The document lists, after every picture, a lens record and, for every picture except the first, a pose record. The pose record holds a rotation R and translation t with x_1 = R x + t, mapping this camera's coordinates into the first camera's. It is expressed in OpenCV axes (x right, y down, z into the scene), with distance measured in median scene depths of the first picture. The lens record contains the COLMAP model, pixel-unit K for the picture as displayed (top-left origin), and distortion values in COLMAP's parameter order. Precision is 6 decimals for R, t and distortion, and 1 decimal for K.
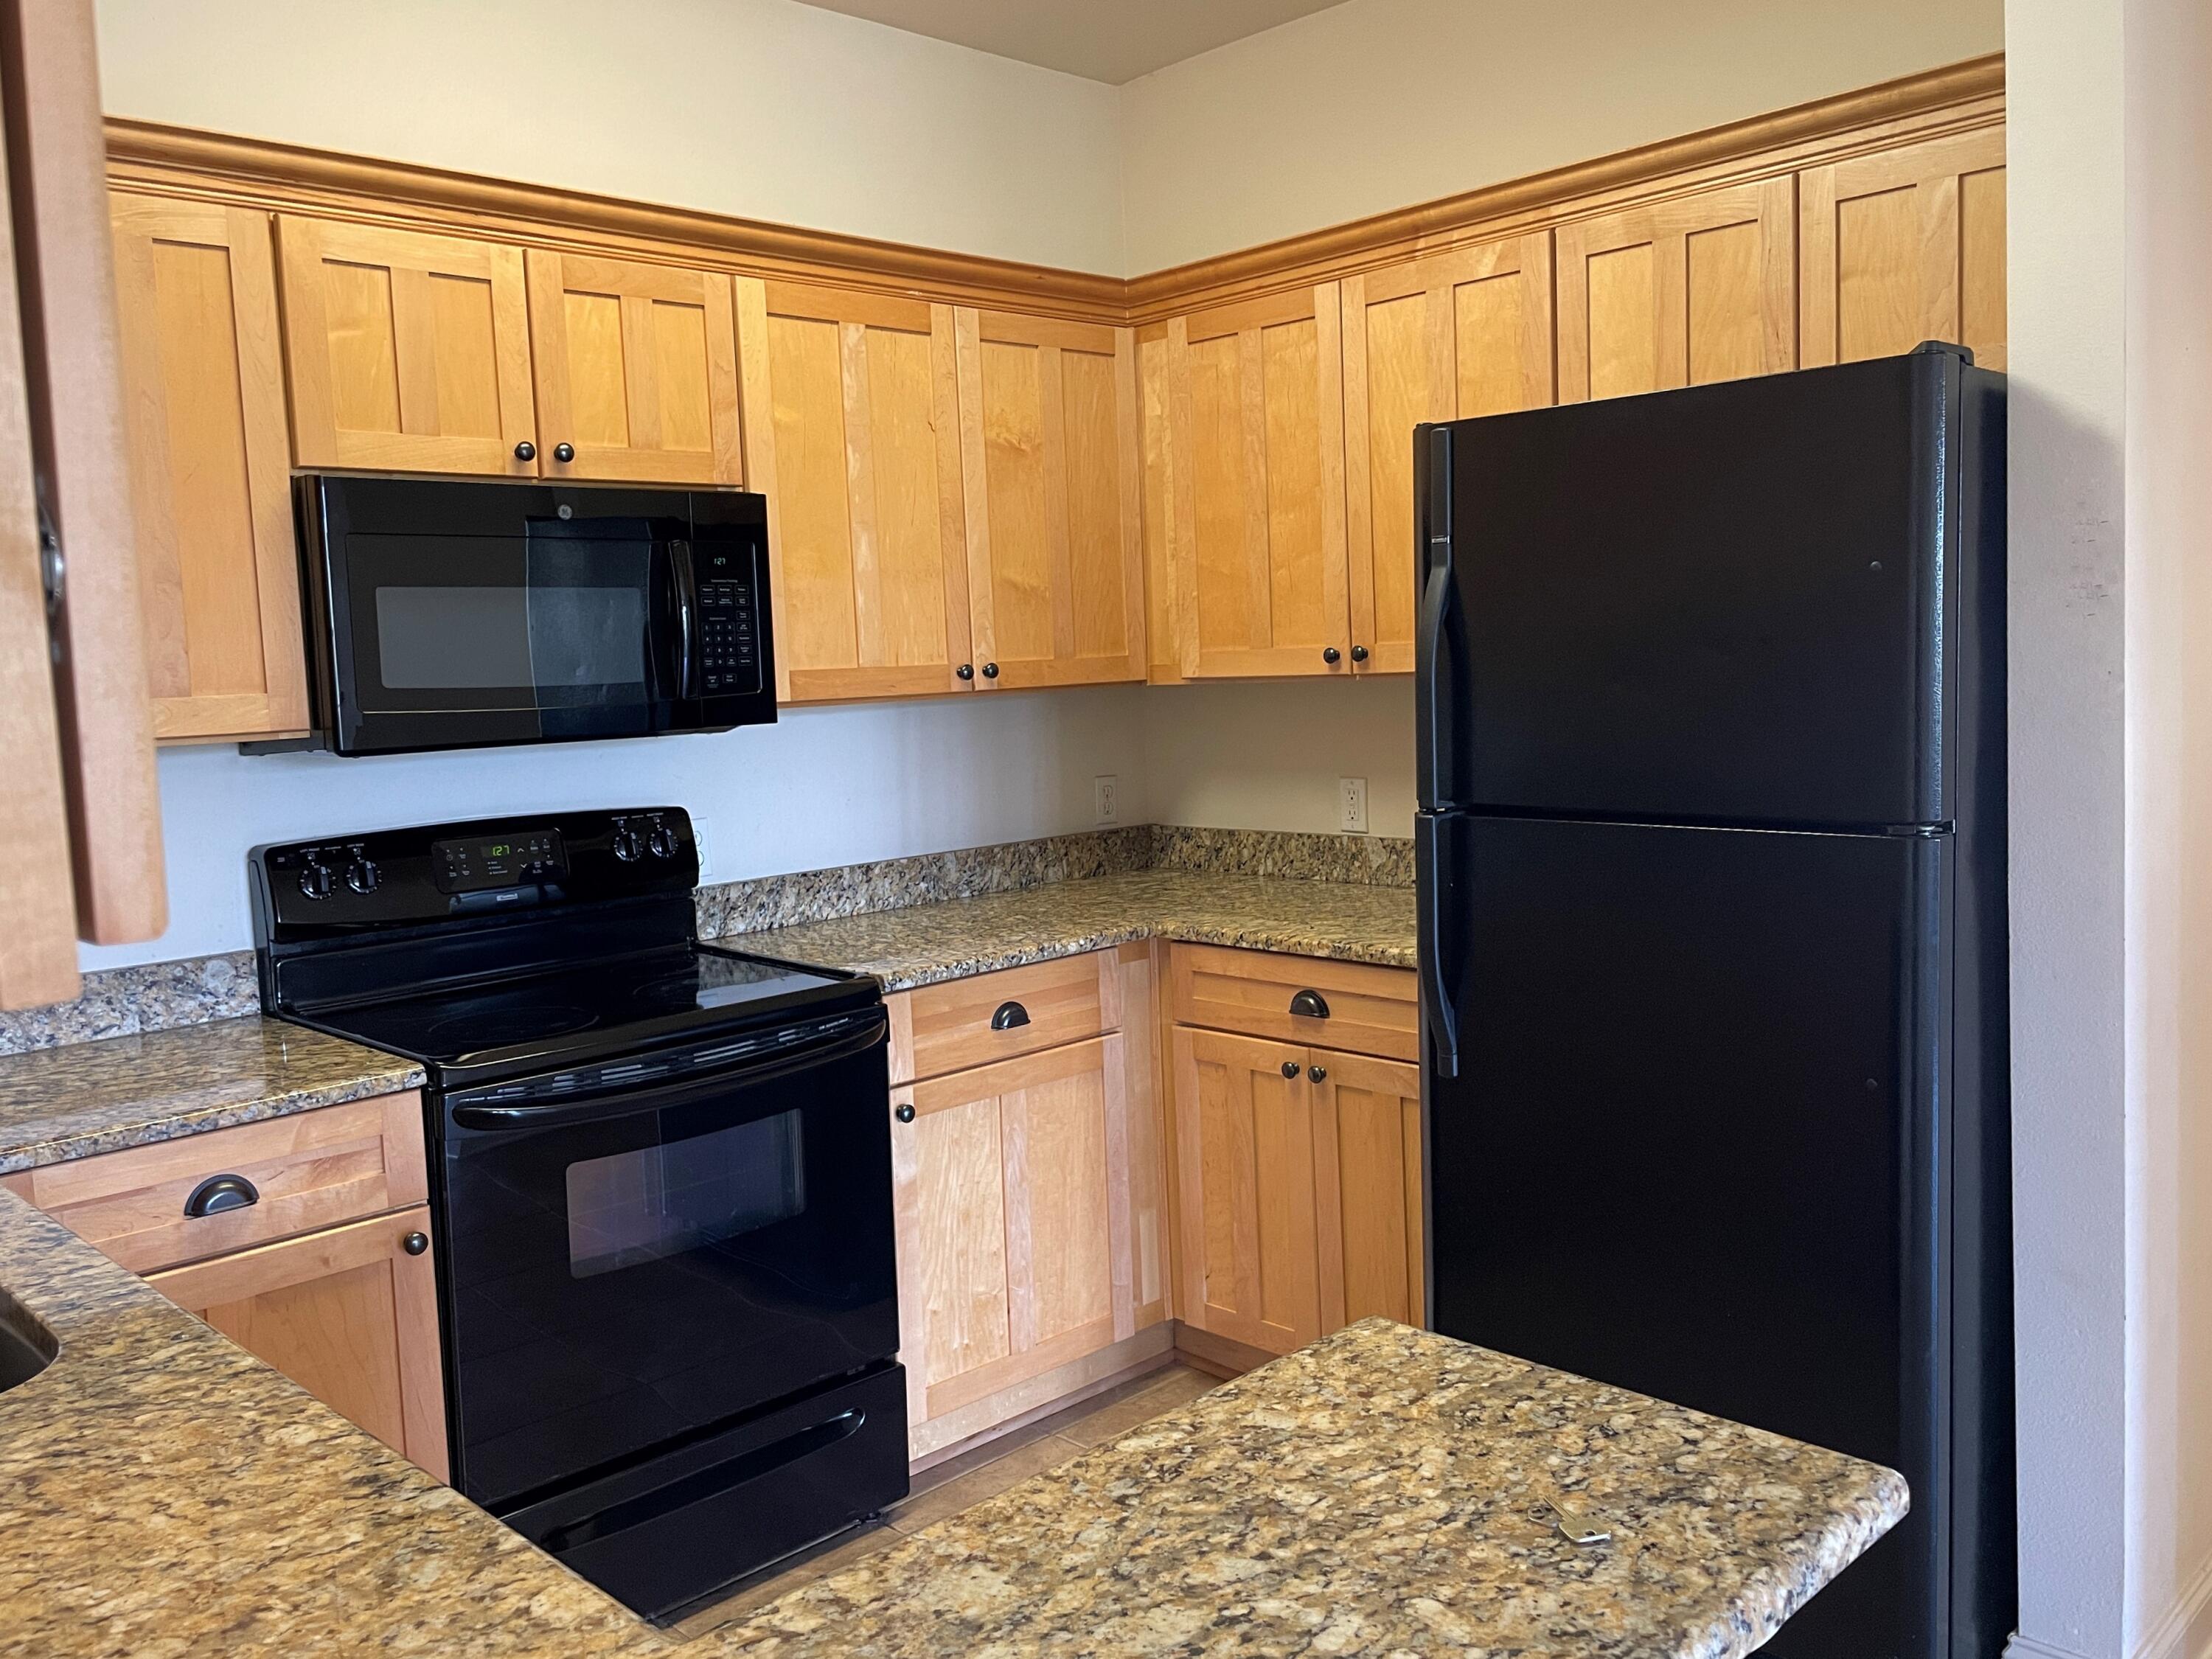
lens RADIAL K [[1787.8, 0, 1105.9], [0, 1787.8, 825.8], [0, 0, 1]] dist [0.074613, -0.064392]
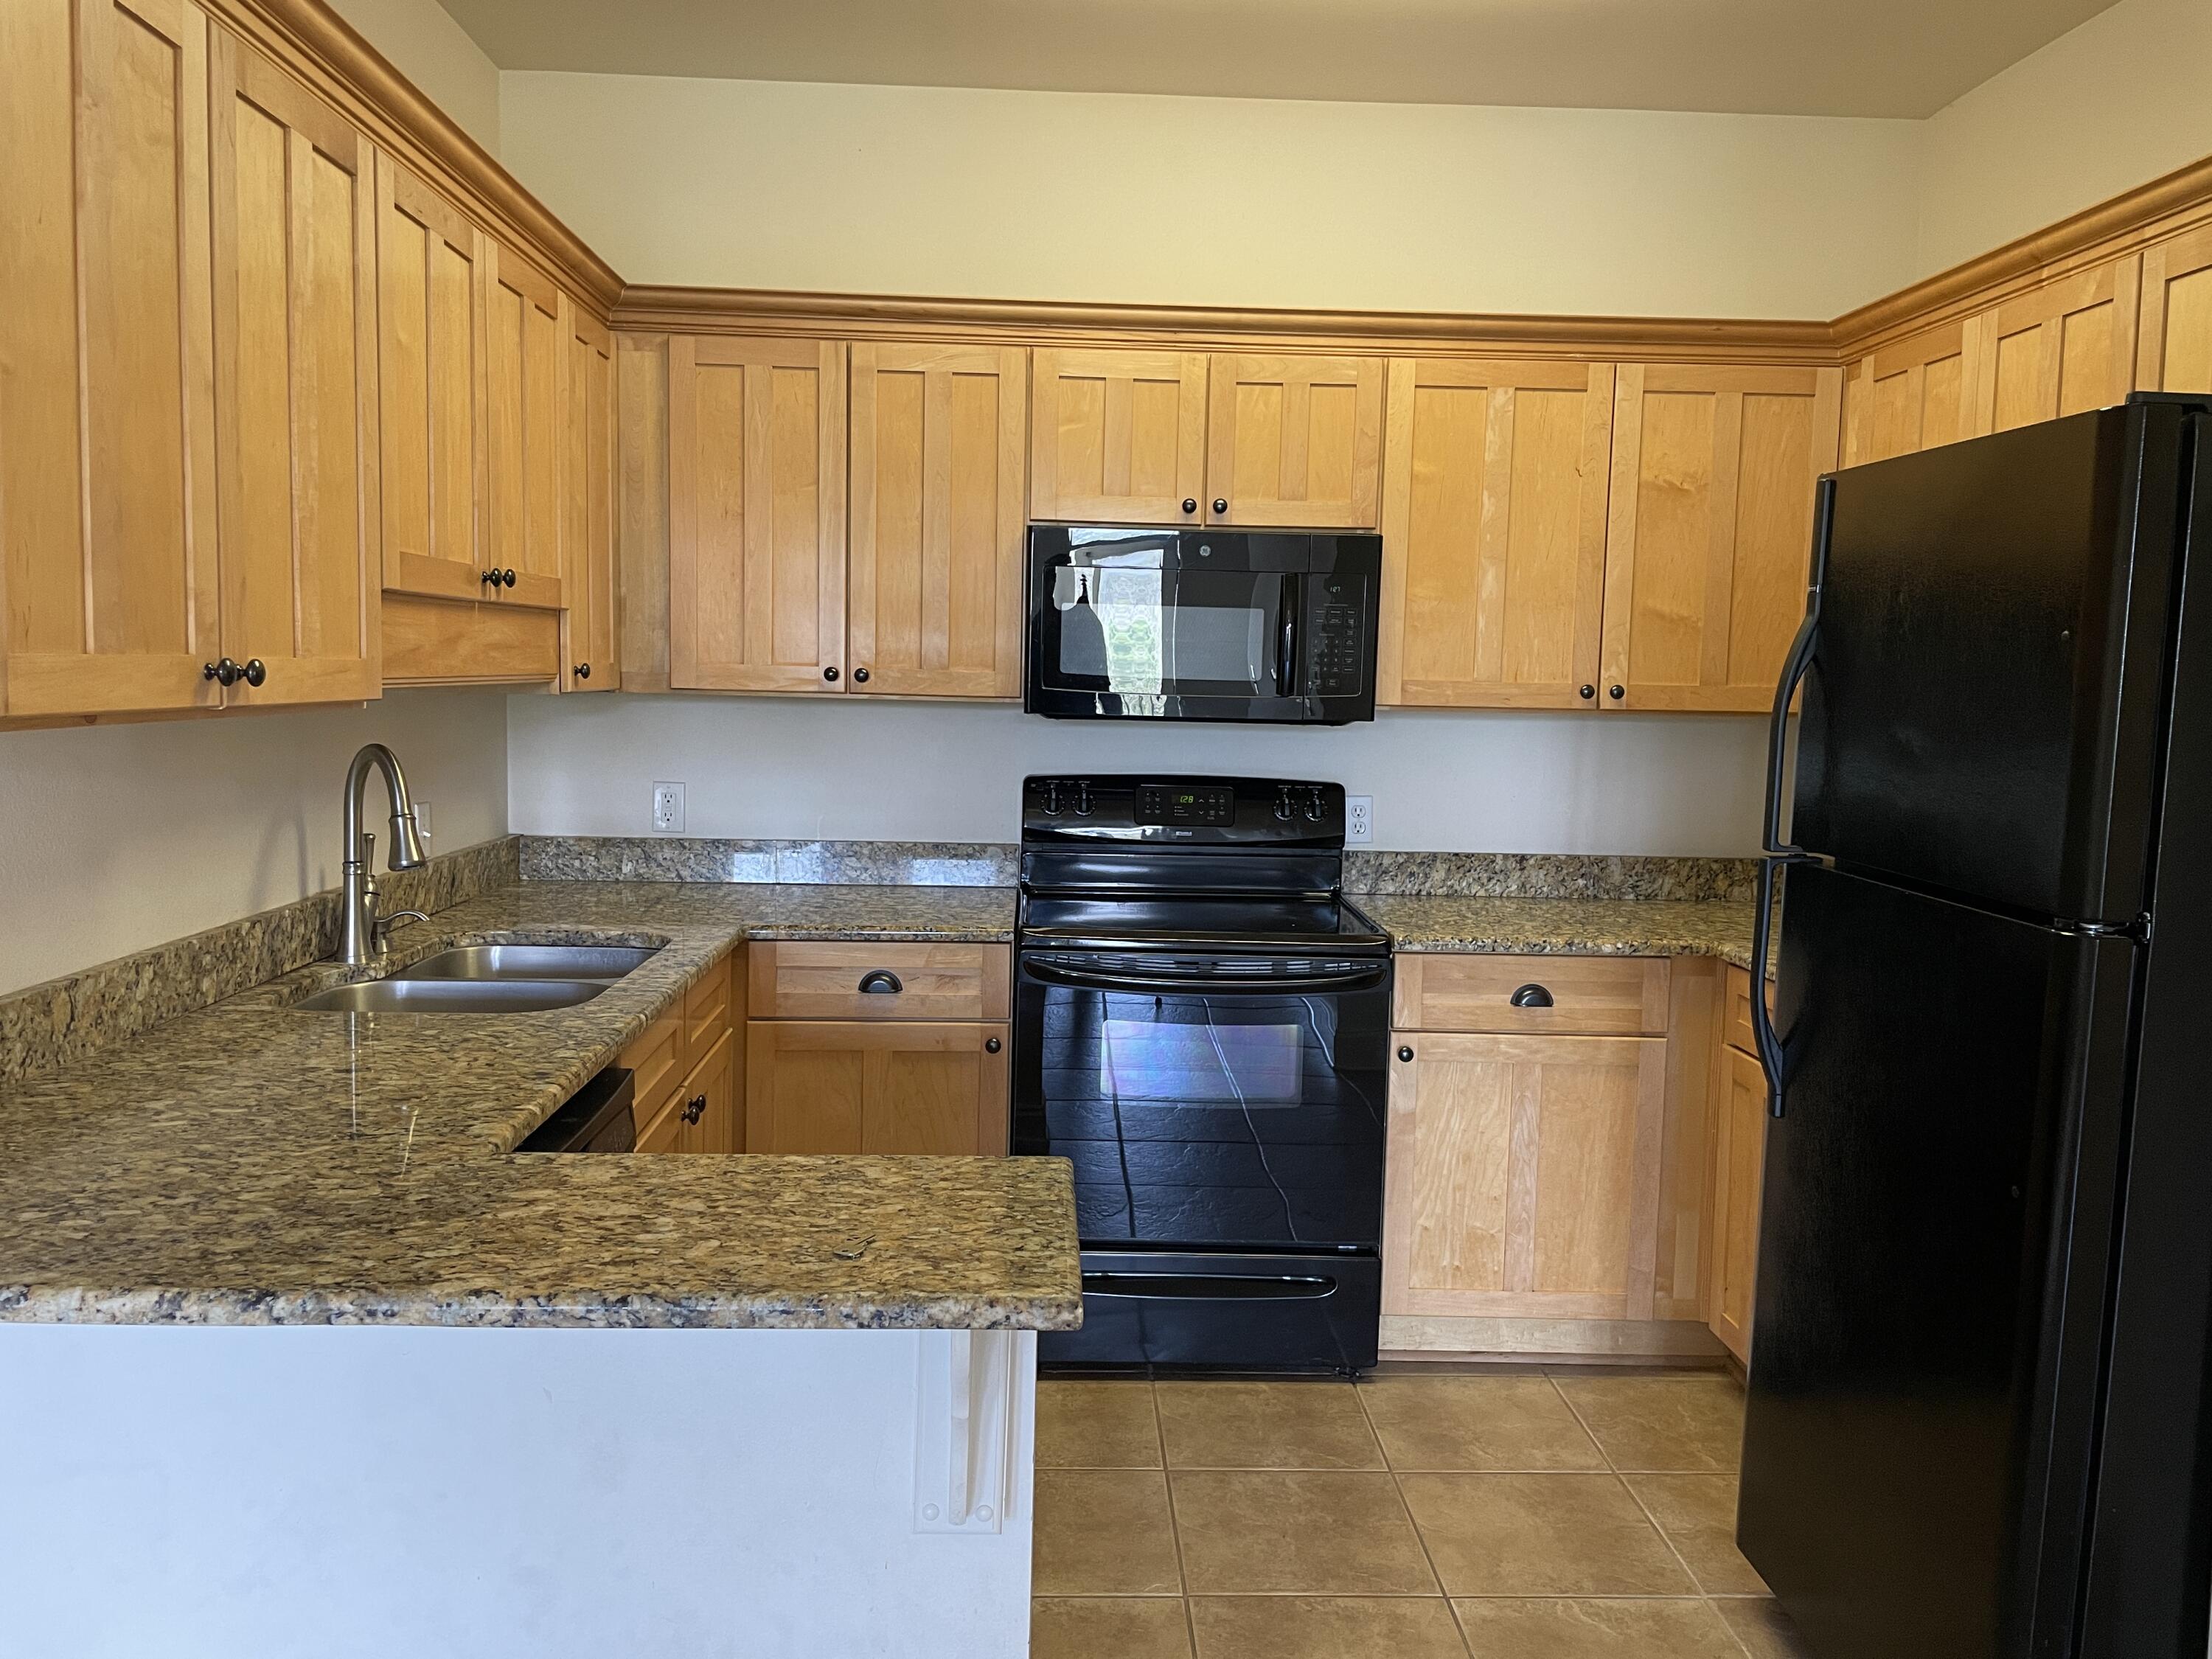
lens RADIAL K [[1674.4, 0, 1103.7], [0, 1674.4, 828.4], [0, 0, 1]] dist [0.069420, -0.081029]
pose [[0.739601, 0.124270, -0.661473, 0.482041], [-0.120614, 0.991369, 0.051388, -0.022988], [0.662150, 0.041776, 0.748206, 0.023355]]
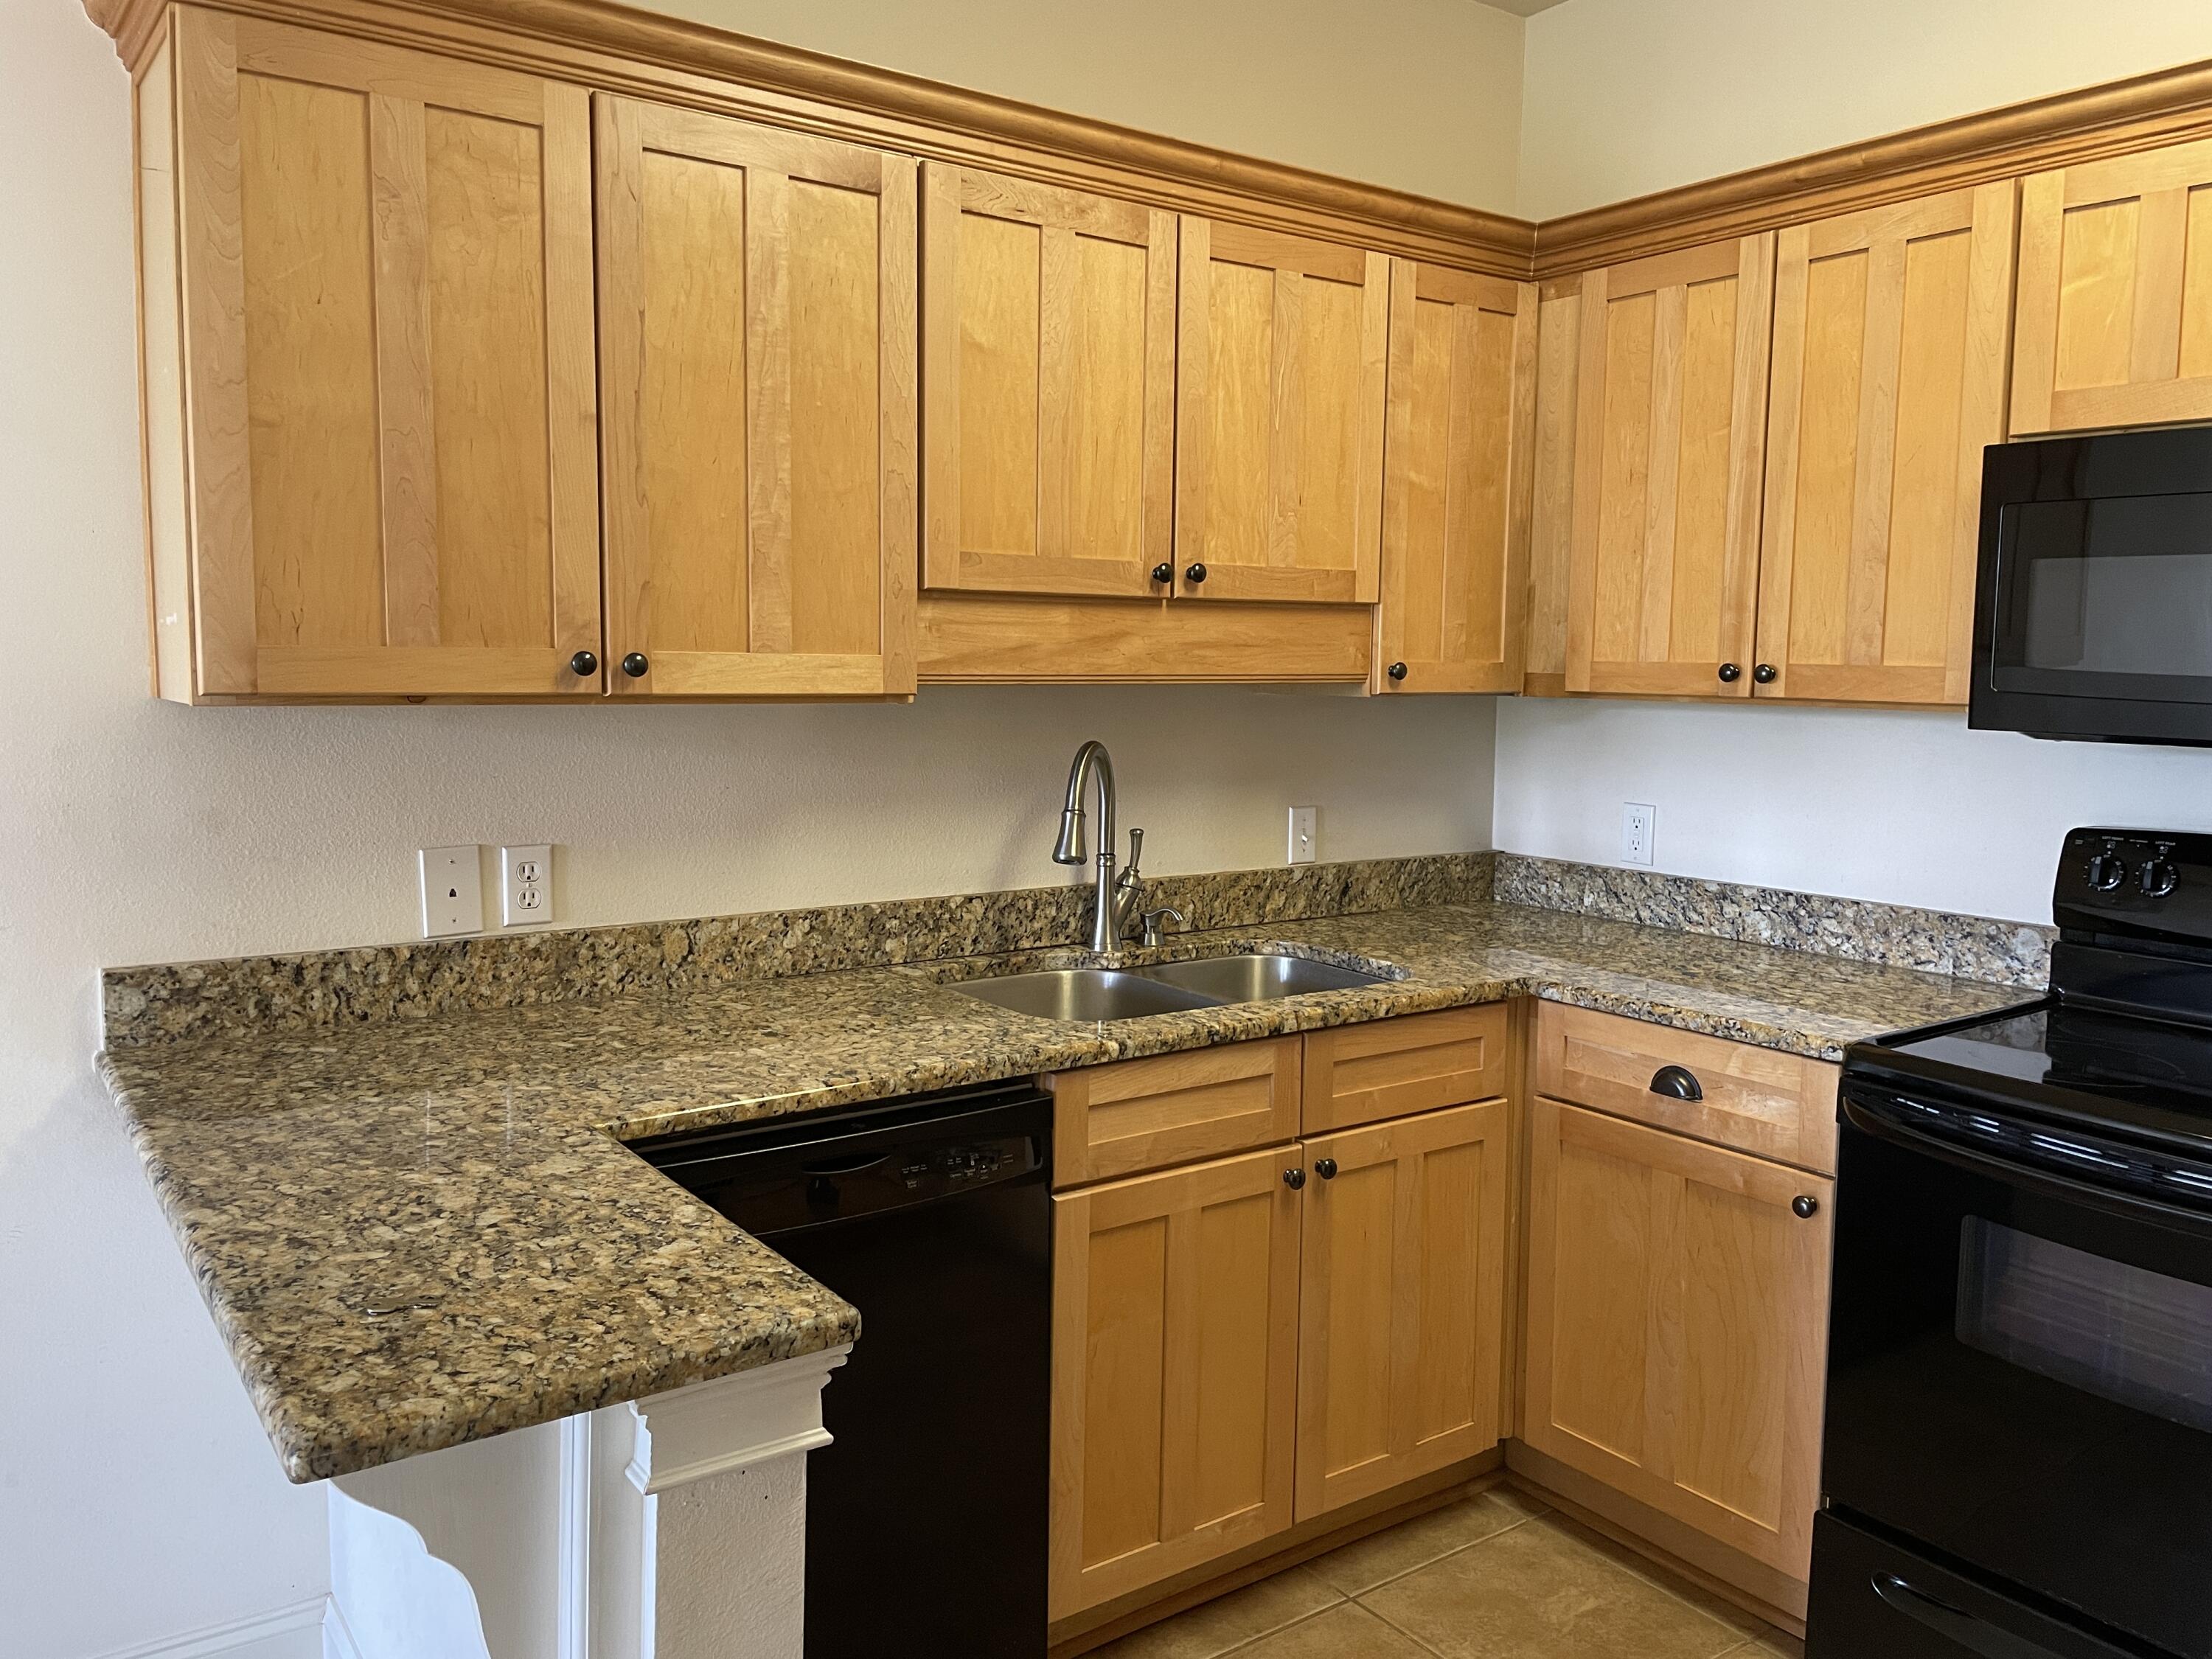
lens RADIAL K [[1674.4, 0, 1093.9], [0, 1674.4, 814.0], [0, 0, 1]] dist [0.069420, -0.081029]
pose [[-0.157123, 0.137256, -0.977995, 0.497433], [-0.103577, 0.982543, 0.154535, -0.079613], [0.982132, 0.125579, -0.140163, 0.601756]]
